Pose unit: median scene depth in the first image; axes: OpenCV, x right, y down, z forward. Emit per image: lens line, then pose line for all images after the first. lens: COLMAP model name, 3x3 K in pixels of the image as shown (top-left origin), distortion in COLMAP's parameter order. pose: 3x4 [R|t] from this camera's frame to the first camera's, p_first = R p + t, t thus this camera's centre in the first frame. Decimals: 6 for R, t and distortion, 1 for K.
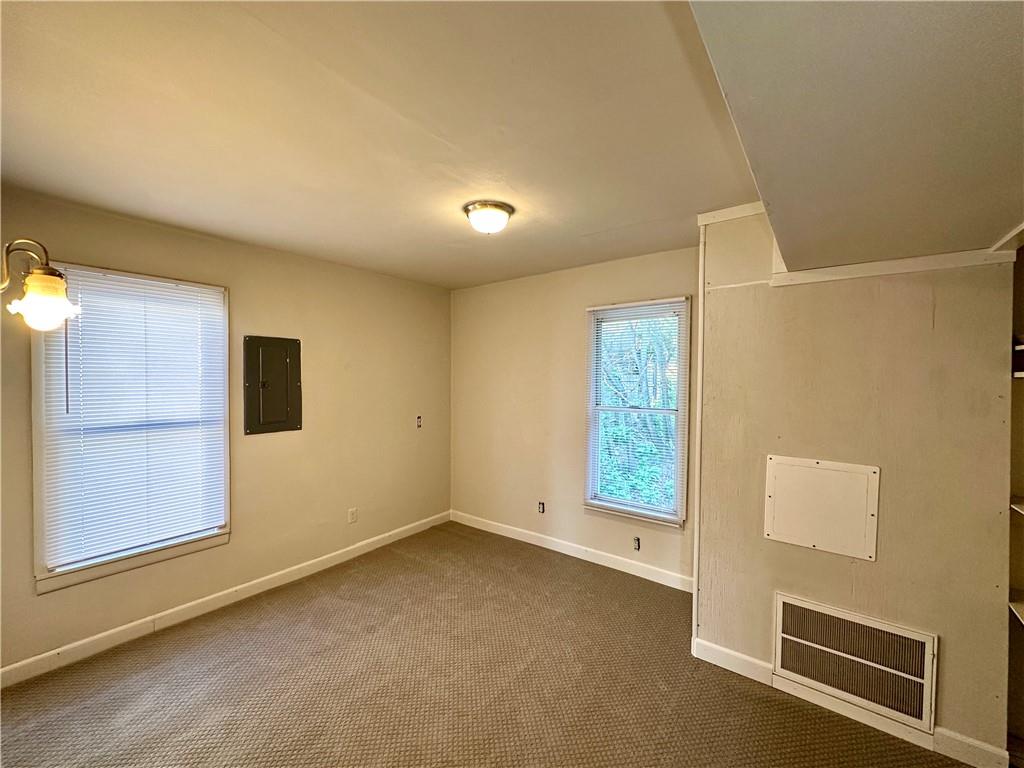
lens RADIAL K [[407.6, 0, 512.0], [0, 407.6, 384.0], [0, 0, 1]] dist [0.000113, 0.000131]
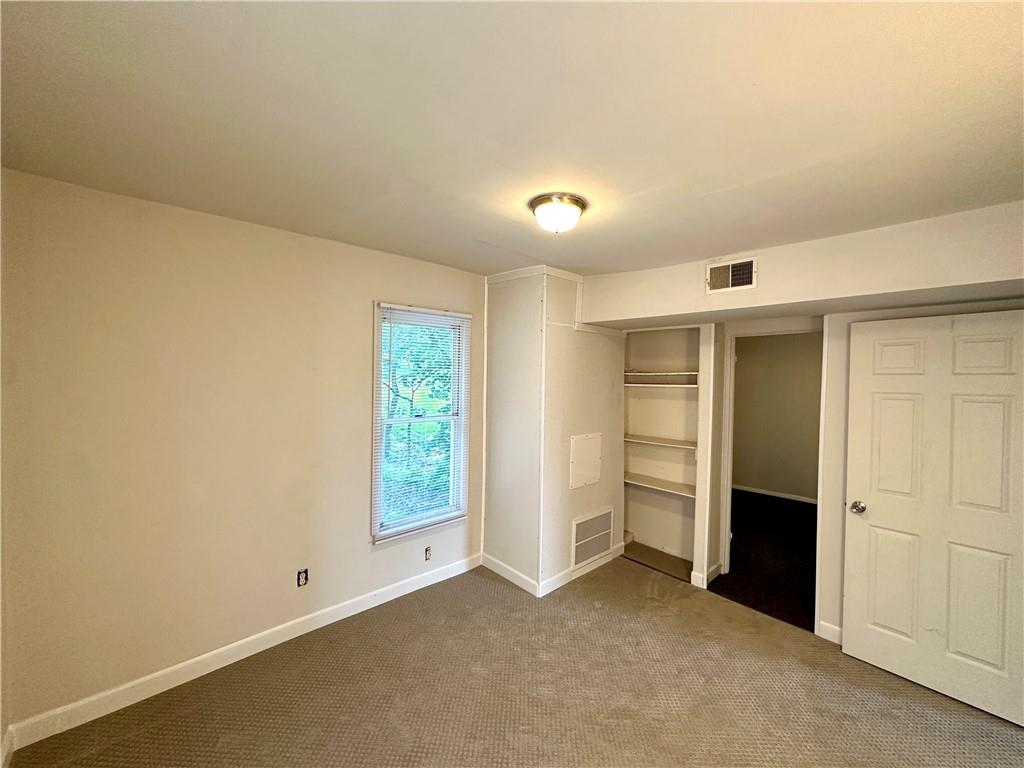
lens RADIAL K [[407.6, 0, 512.0], [0, 407.6, 384.0], [0, 0, 1]] dist [0.000113, 0.000131]
pose [[0.159069, -0.022302, 0.987016, -0.984865], [0.001810, 0.999750, 0.022298, -0.065578], [-0.987266, -0.001760, 0.159069, 0.998951]]
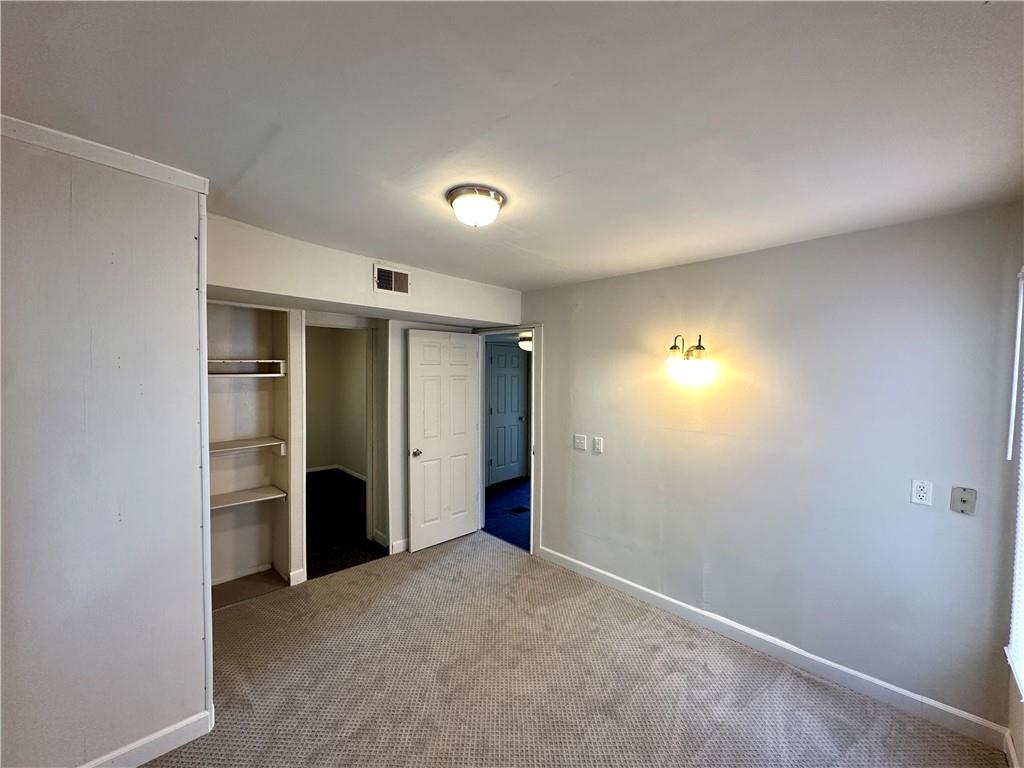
lens RADIAL K [[407.6, 0, 512.0], [0, 407.6, 384.0], [0, 0, 1]] dist [0.000113, 0.000131]
pose [[-0.992624, -0.025340, 0.118554, -0.257272], [-0.019017, 0.998351, 0.054164, -0.085193], [-0.119731, 0.051510, -0.991469, 1.936072]]
